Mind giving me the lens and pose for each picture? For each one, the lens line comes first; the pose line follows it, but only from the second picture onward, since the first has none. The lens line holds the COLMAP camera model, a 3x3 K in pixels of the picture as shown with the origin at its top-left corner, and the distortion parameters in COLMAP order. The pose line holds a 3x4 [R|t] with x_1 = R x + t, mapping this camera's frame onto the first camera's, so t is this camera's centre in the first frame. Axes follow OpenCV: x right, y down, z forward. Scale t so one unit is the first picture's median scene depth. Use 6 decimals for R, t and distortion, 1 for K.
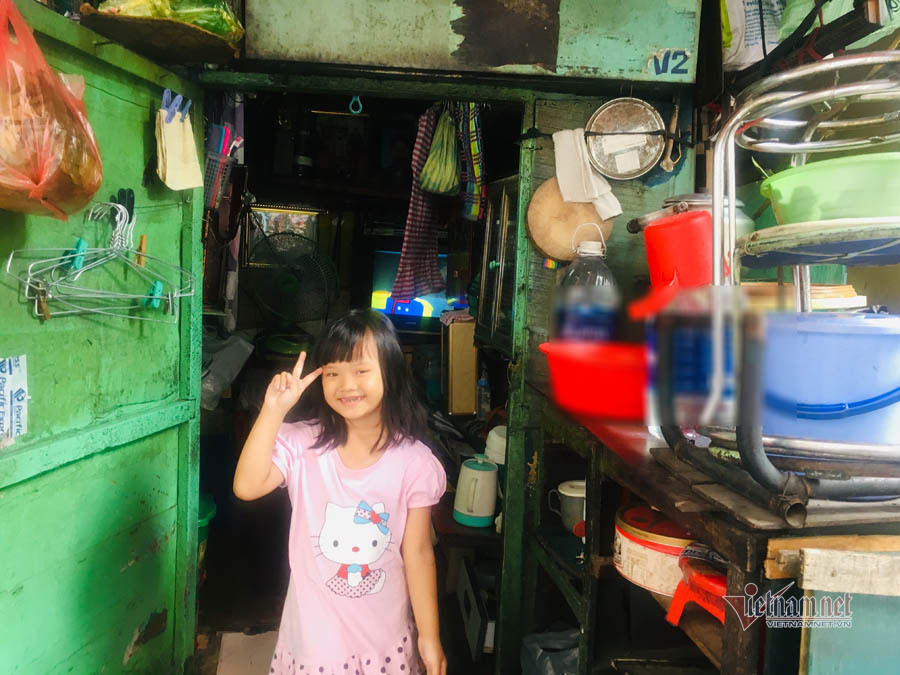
lens RADIAL K [[755.3, 0, 449.2], [0, 755.3, 338.7], [0, 0, 1]] dist [0.015007, 0.010373]
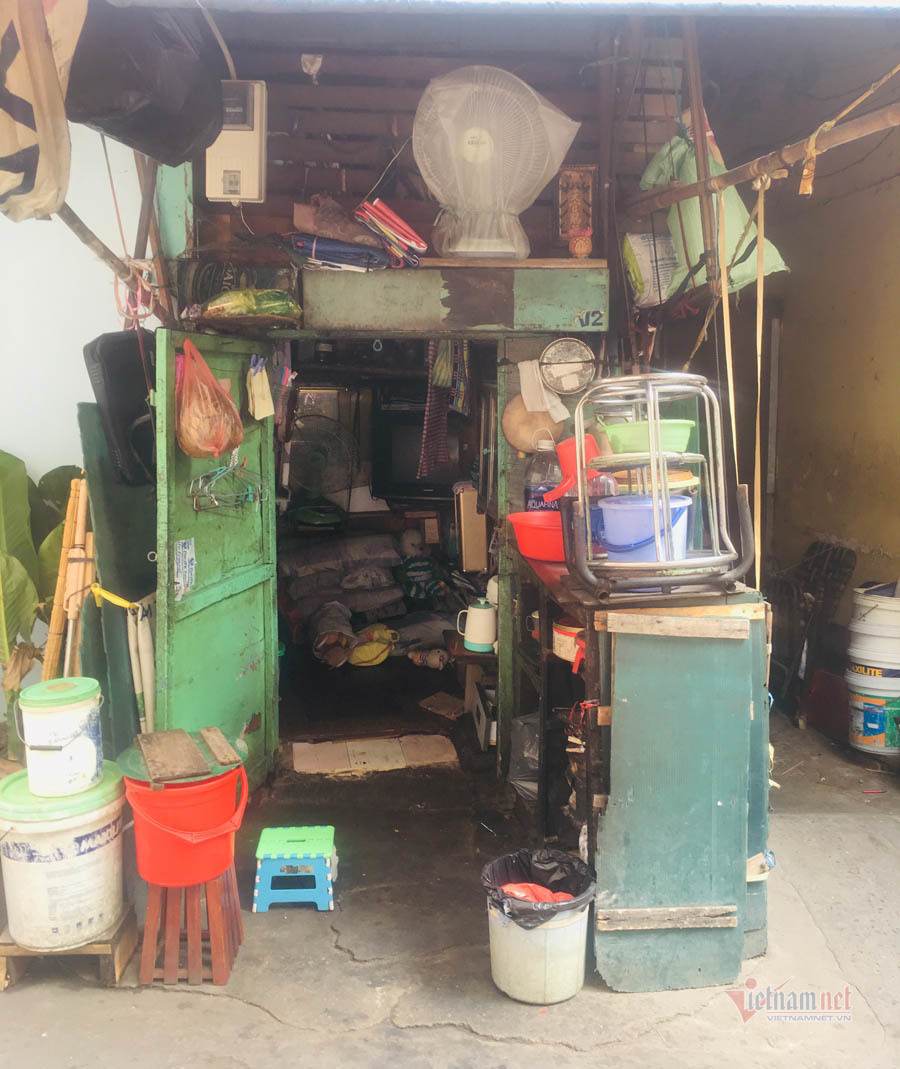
lens RADIAL K [[1004.6, 0, 455.8], [0, 1004.6, 456.8], [0, 0, 1]] dist [0.016957, 0.000000]
pose [[0.998349, -0.047066, -0.032915, 0.079000], [0.046047, 0.998456, -0.031065, -0.046333], [0.034326, 0.029498, 0.998975, -0.919885]]
